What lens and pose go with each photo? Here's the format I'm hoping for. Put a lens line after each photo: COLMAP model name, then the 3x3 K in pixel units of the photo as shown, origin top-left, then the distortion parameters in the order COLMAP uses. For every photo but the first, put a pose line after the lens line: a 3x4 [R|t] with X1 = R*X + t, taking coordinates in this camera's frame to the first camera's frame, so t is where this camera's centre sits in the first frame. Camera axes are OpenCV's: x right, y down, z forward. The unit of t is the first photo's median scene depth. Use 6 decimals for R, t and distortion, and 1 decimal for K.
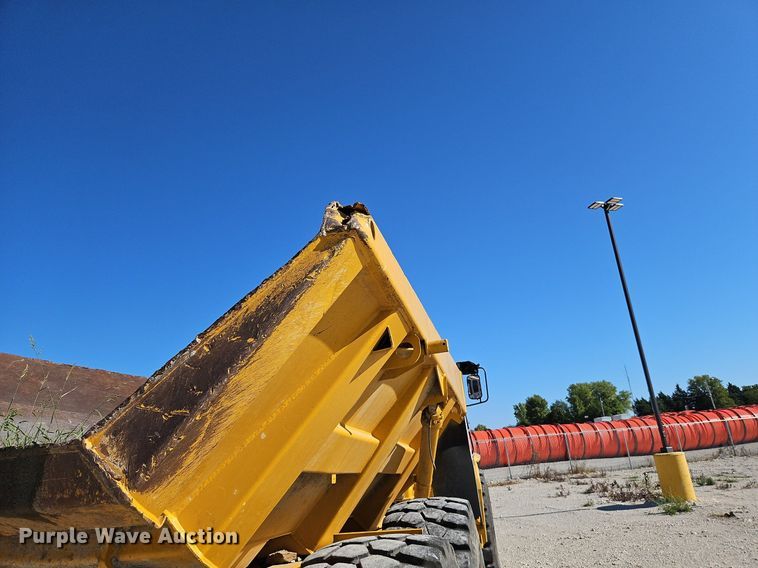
lens RADIAL K [[506.3, 0, 379.0], [0, 506.3, 284.0], [0, 0, 1]] dist [0.015700, 0.000109]
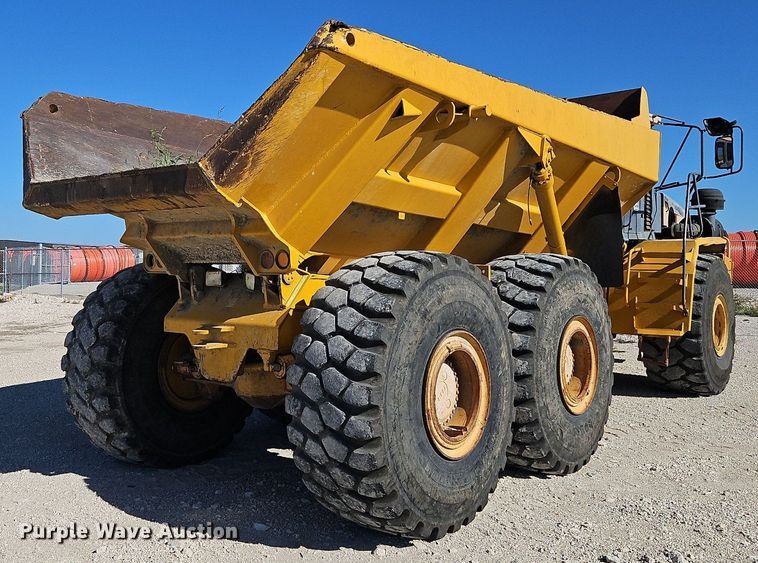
lens RADIAL K [[752.6, 0, 379.0], [0, 752.6, 281.5], [0, 0, 1]] dist [0.066200, -0.002037]
pose [[0.905892, 0.092984, -0.413174, 1.241328], [0.062637, 0.935454, 0.347855, -0.246243], [0.418850, -0.340999, 0.841596, -1.302451]]
